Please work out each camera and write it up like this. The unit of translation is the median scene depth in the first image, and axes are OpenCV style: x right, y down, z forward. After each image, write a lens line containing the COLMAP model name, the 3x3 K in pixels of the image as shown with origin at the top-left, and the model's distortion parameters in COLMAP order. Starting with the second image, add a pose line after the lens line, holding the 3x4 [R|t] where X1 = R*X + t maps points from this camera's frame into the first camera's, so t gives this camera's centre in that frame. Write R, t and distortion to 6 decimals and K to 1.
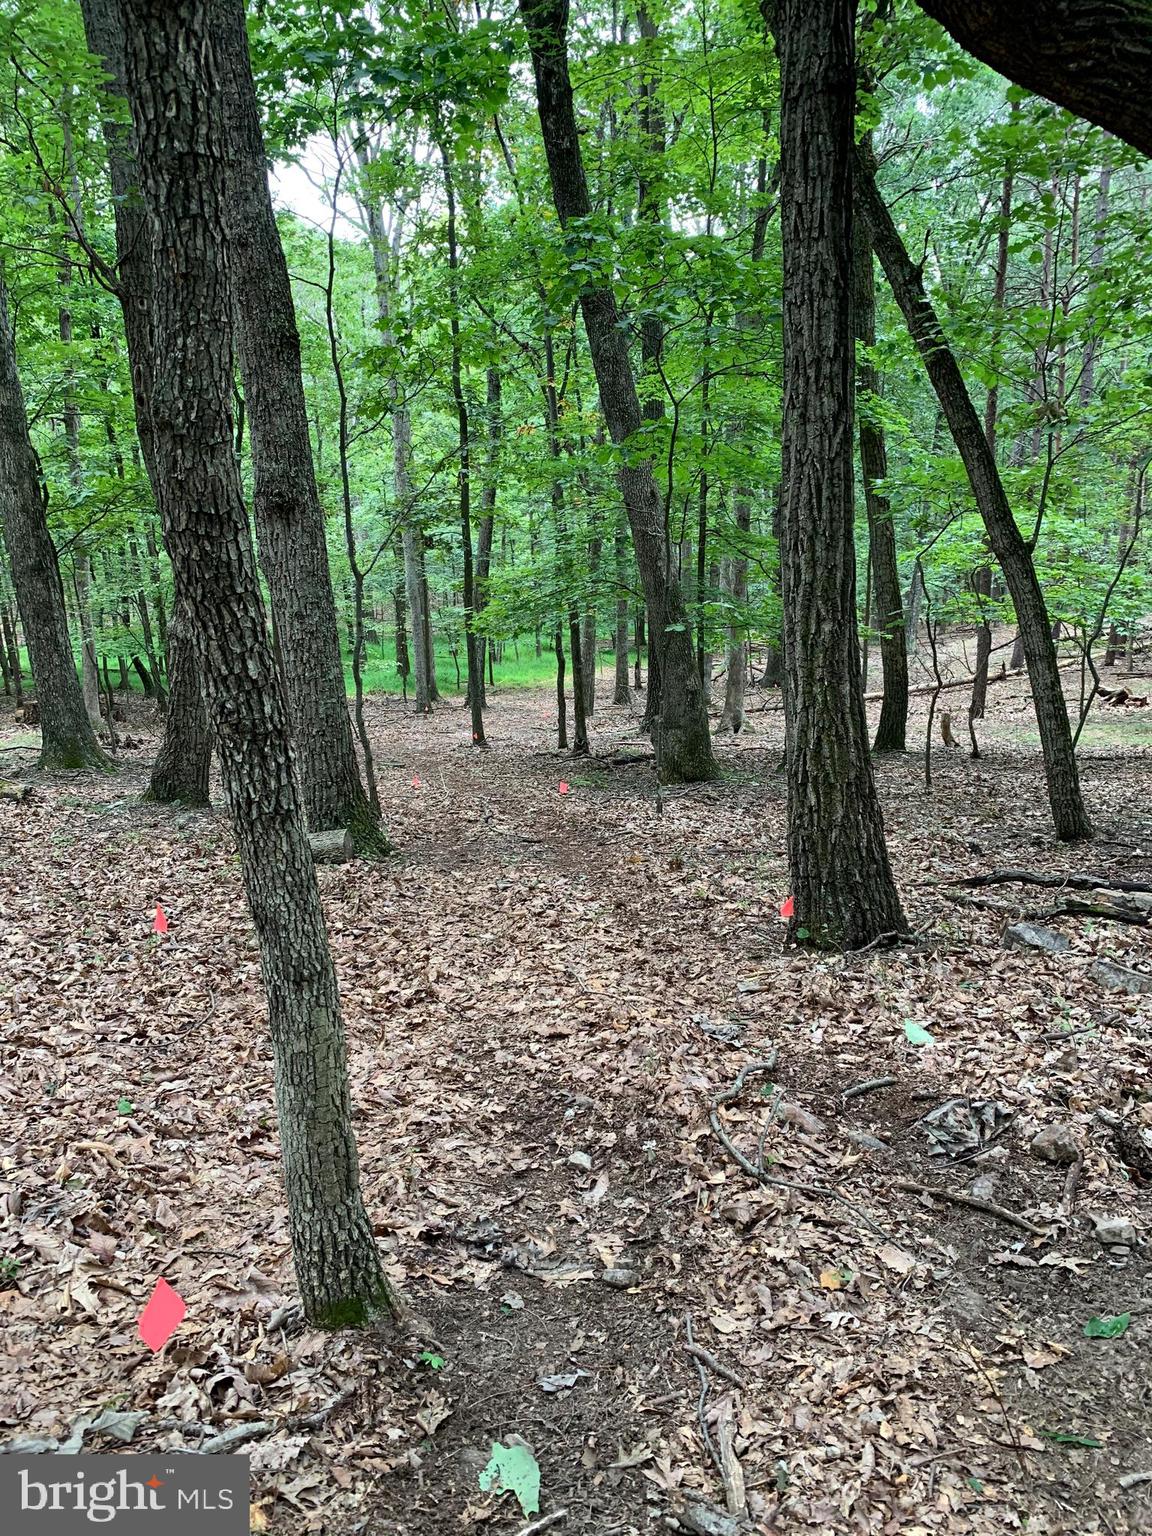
lens RADIAL K [[1170.3, 0, 576.0], [0, 1170.3, 768.0], [0, 0, 1]] dist [0.011897, 0.000937]
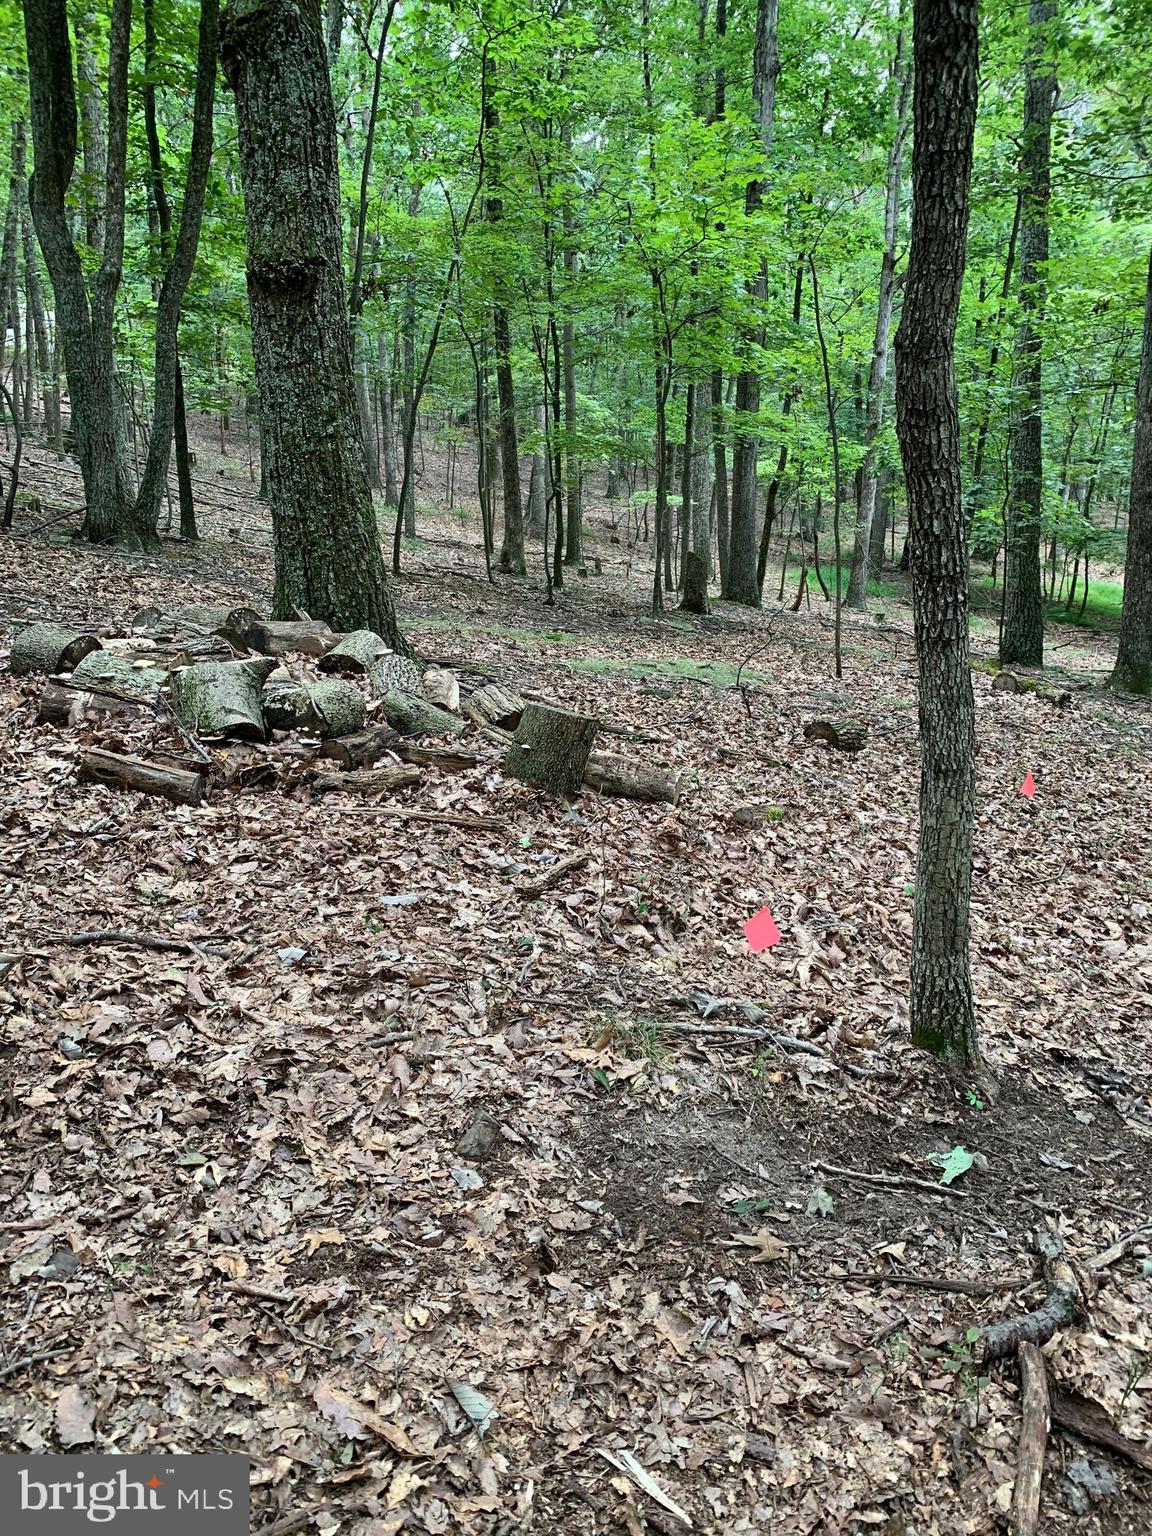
lens RADIAL K [[1170.3, 0, 576.0], [0, 1170.3, 768.0], [0, 0, 1]] dist [0.011897, 0.000937]
pose [[0.598887, 0.241330, -0.763606, 0.432849], [-0.199455, 0.968416, 0.149628, 0.049637], [0.775598, 0.062695, 0.628107, -0.123569]]
